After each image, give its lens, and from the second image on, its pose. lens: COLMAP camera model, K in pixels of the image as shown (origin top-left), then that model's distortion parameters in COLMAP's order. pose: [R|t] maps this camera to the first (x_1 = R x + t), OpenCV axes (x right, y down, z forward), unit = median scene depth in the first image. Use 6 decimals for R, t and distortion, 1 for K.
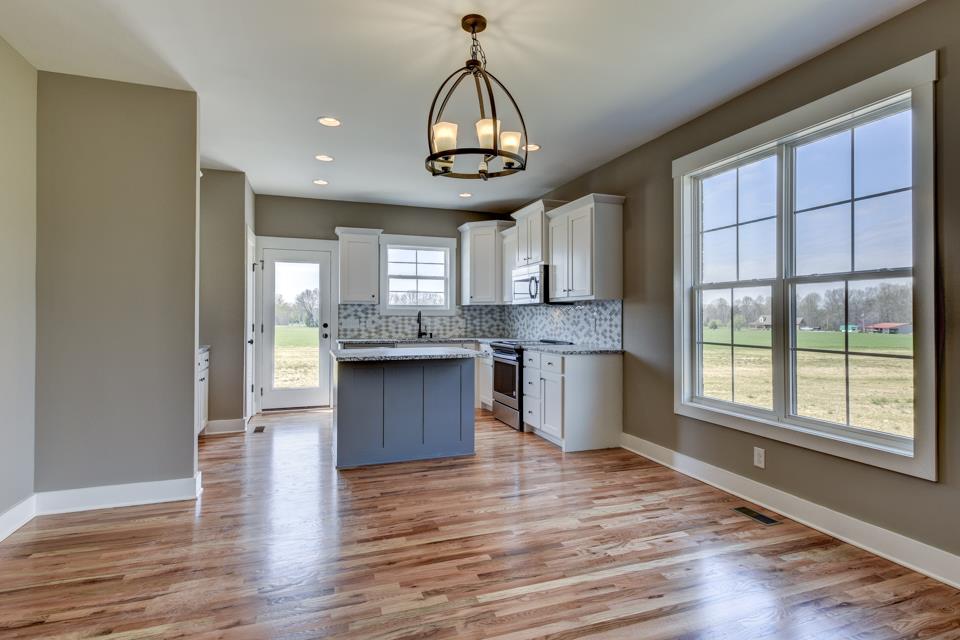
lens RADIAL K [[492.6, 0, 479.5], [0, 492.6, 319.4], [0, 0, 1]] dist [-0.000610, 0.000083]
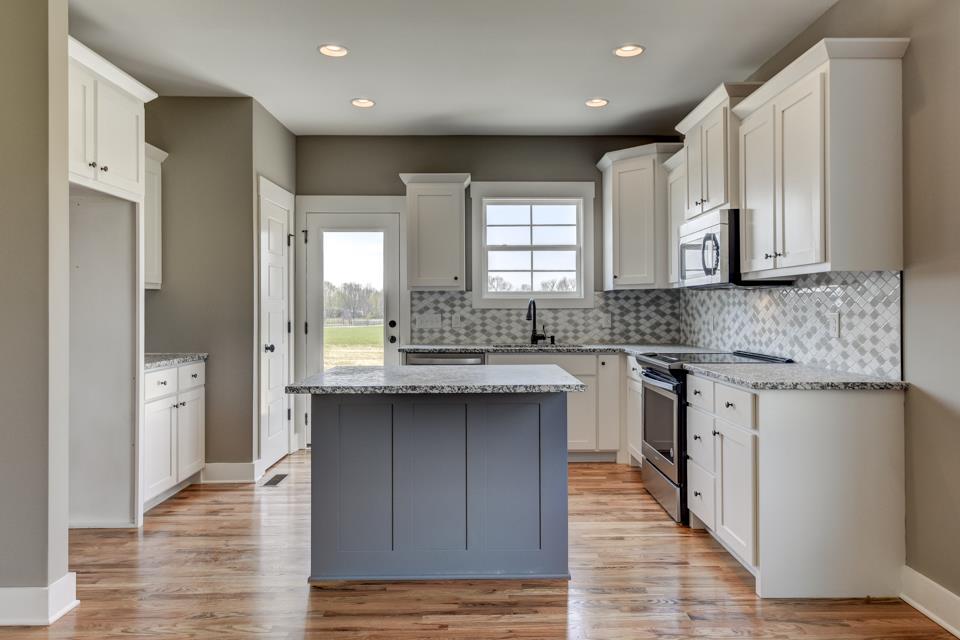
lens RADIAL K [[632.1, 0, 482.3], [0, 632.1, 310.5], [0, 0, 1]] dist [0.011604, -0.000149]
pose [[0.948190, -0.004825, -0.317668, 0.089415], [0.003511, 0.999983, -0.004708, -0.001556], [0.317685, 0.003349, 0.948190, 0.265557]]
